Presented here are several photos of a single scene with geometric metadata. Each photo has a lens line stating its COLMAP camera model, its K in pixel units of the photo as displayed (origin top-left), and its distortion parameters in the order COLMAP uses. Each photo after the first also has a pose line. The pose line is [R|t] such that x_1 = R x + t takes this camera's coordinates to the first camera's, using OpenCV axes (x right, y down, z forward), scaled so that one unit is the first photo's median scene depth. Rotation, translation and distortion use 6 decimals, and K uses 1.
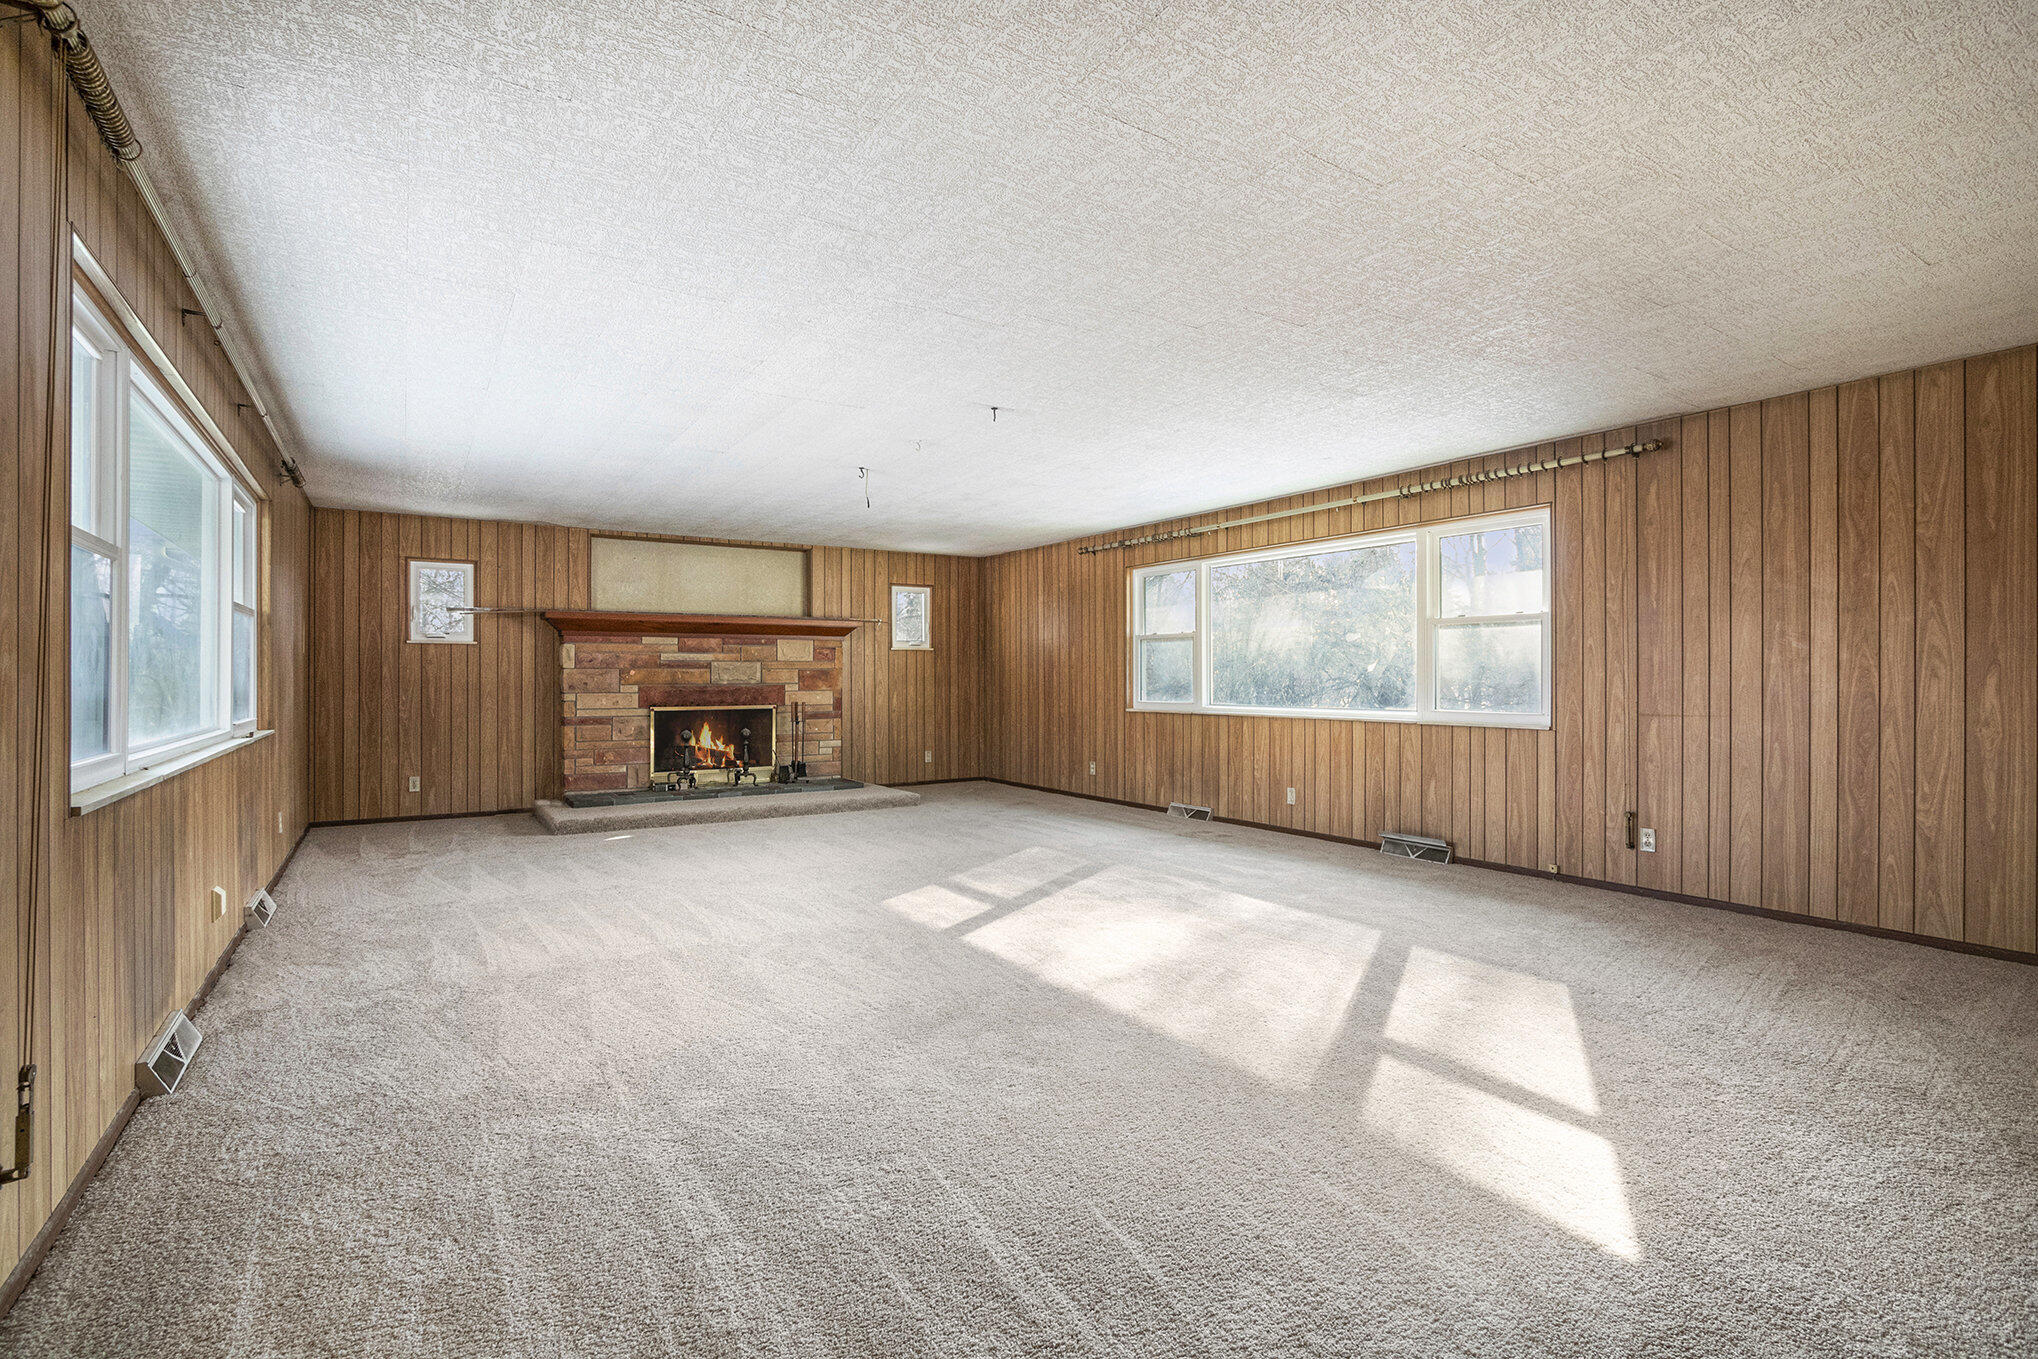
lens RADIAL K [[979.8, 0, 1015.7], [0, 979.8, 676.2], [0, 0, 1]] dist [-0.003355, -0.001264]
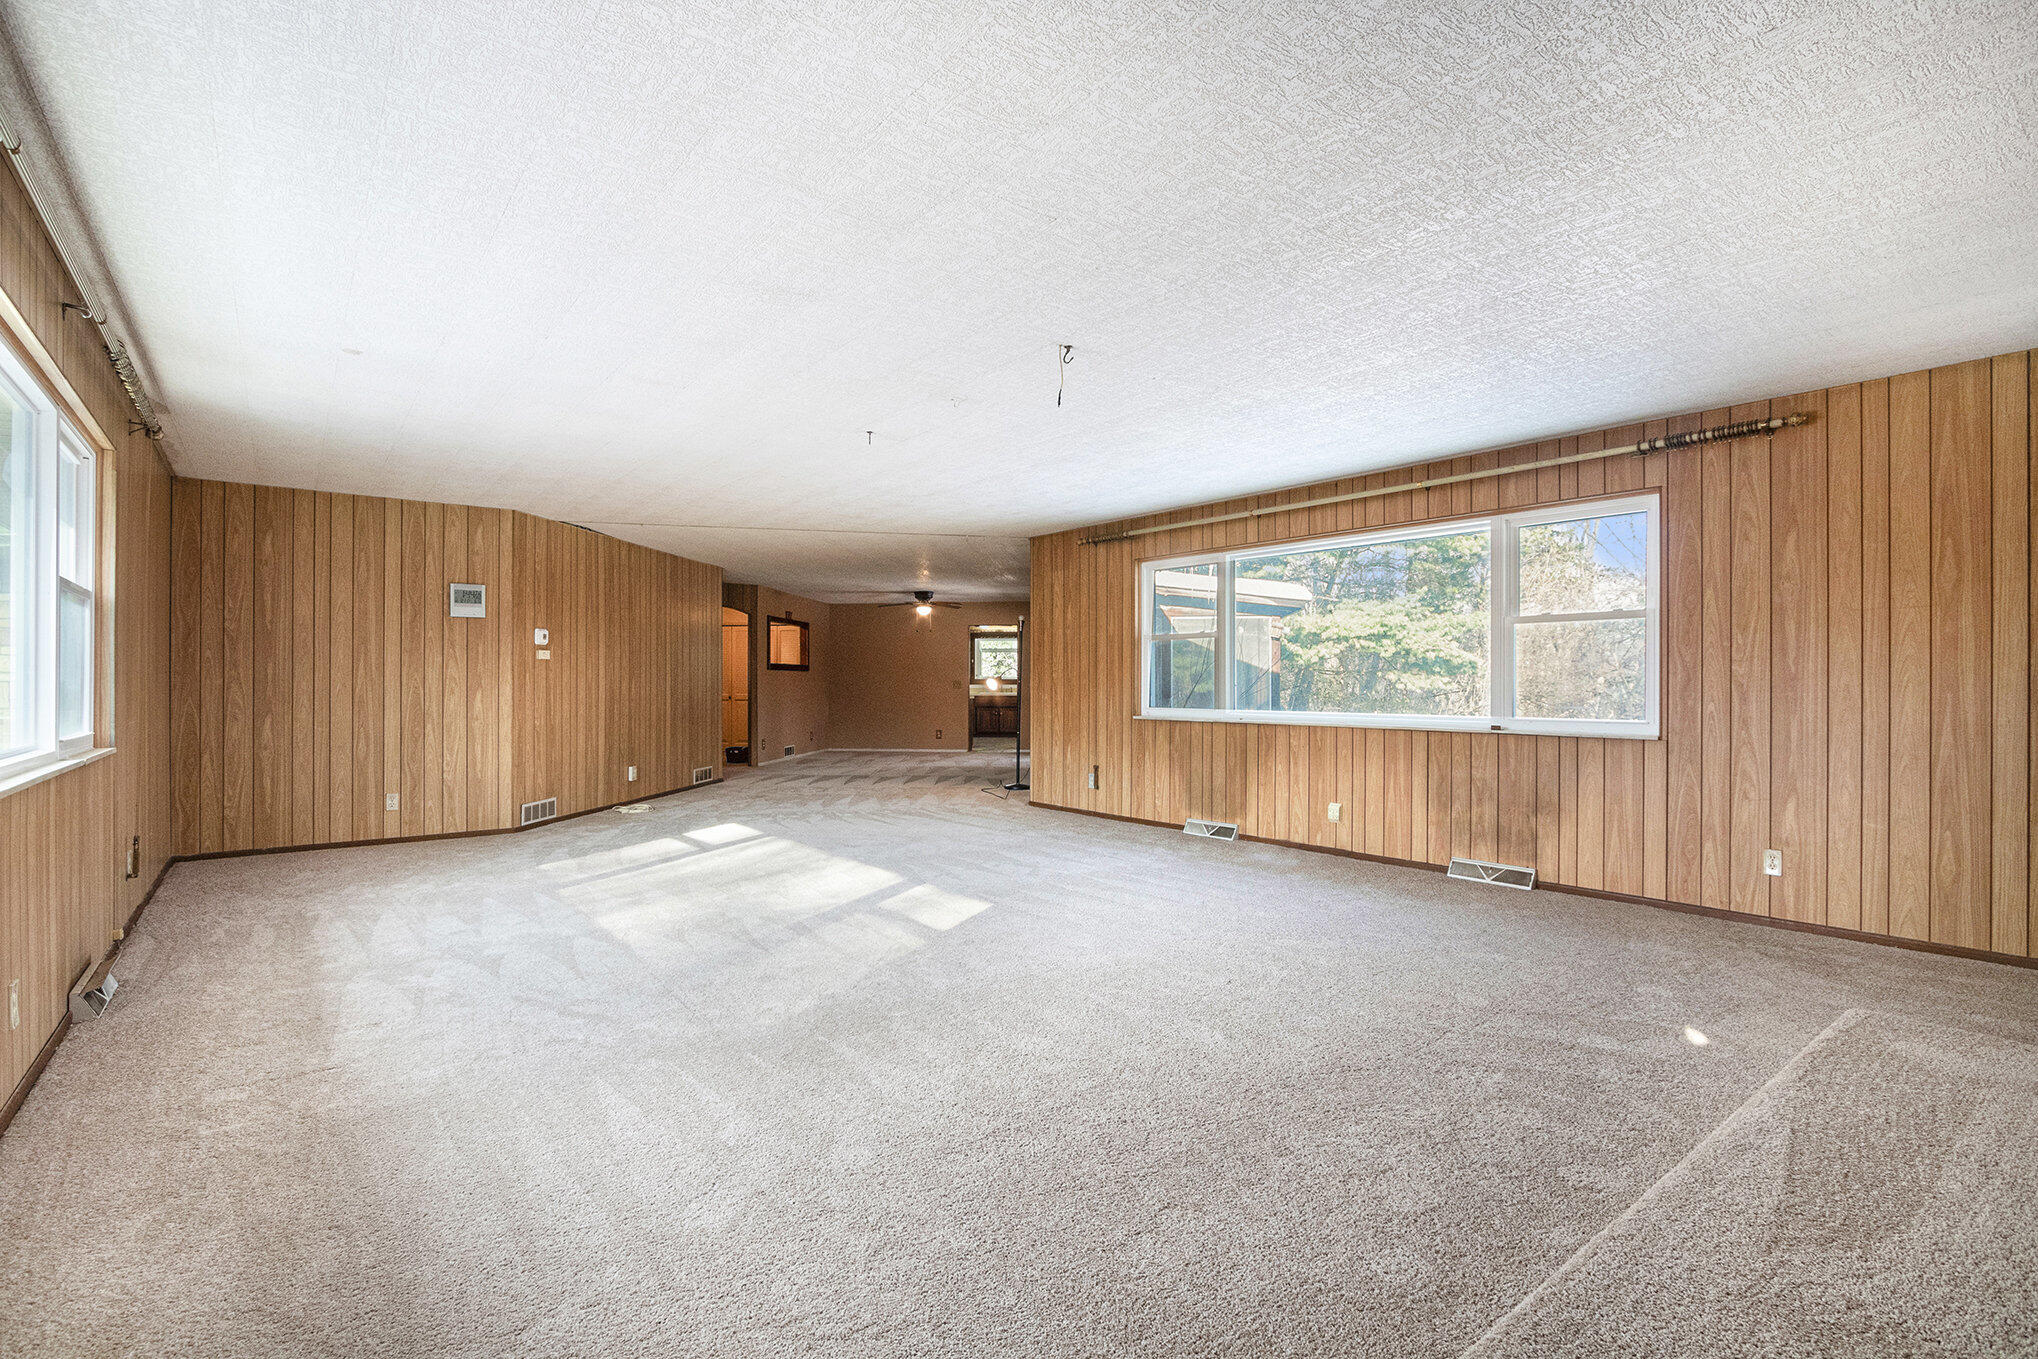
lens RADIAL K [[979.8, 0, 1025.7], [0, 979.8, 674.2], [0, 0, 1]] dist [-0.003355, -0.001264]
pose [[0.996150, 0.002503, 0.087624, -0.087383], [-0.001978, 0.999980, -0.006068, 0.000548], [-0.087638, 0.005872, 0.996135, 0.132387]]
